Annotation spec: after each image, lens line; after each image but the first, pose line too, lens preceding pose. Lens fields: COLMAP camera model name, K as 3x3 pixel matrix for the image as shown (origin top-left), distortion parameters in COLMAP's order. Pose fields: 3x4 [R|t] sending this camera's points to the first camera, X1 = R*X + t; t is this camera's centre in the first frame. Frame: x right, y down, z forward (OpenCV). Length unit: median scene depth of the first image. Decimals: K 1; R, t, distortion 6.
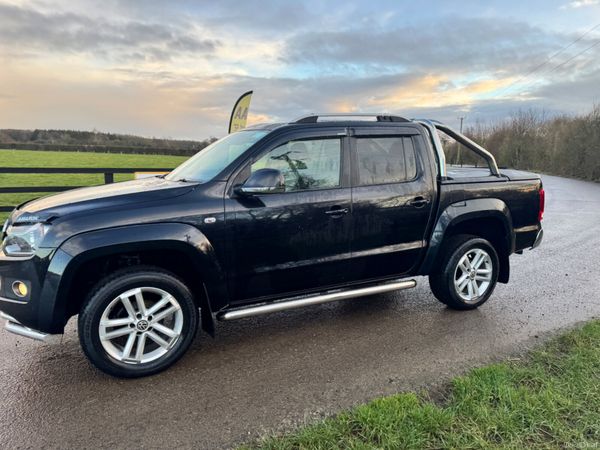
lens RADIAL K [[424.1, 0, 298.3], [0, 424.1, 230.1], [0, 0, 1]] dist [0.034369, -0.035658]
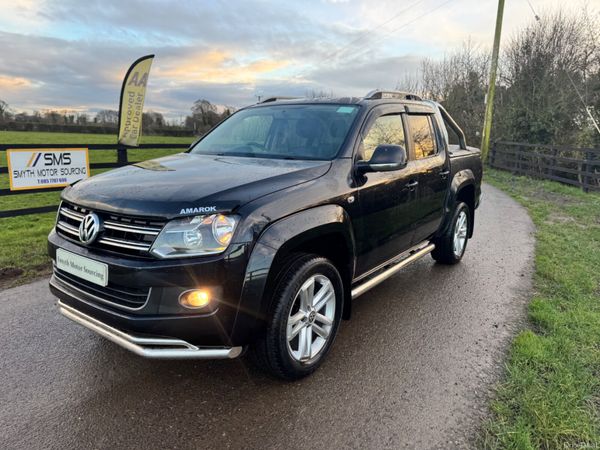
lens RADIAL K [[424.1, 0, 298.6], [0, 424.1, 223.8], [0, 0, 1]] dist [0.034369, -0.035658]
pose [[0.890874, -0.086471, 0.445943, -0.619052], [0.067722, 0.996026, 0.057844, -0.025456], [-0.449173, -0.021331, 0.893190, 0.161123]]
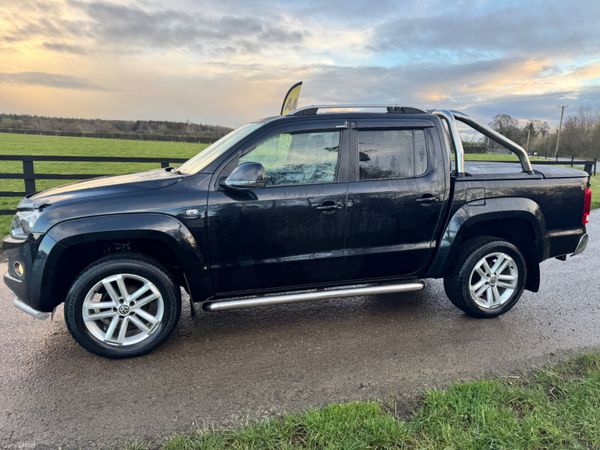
lens RADIAL K [[424.1, 0, 304.5], [0, 424.1, 230.6], [0, 0, 1]] dist [0.034369, -0.035658]
pose [[0.984199, 0.041871, -0.172046, 0.194809], [-0.037986, 0.998945, 0.025811, -0.012863], [0.172946, -0.018868, 0.984751, 0.035074]]
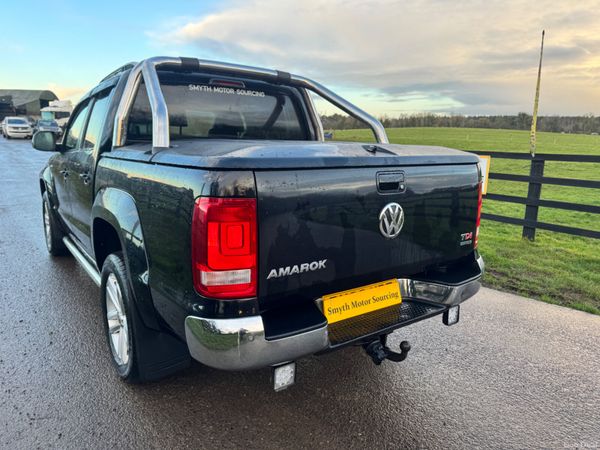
lens RADIAL K [[424.1, 0, 304.9], [0, 424.1, 224.2], [0, 0, 1]] dist [0.034369, -0.035658]
pose [[0.138681, 0.194961, -0.970957, 1.199116], [-0.175189, 0.969798, 0.169706, -0.220035], [0.974719, 0.146566, 0.168648, 1.377554]]
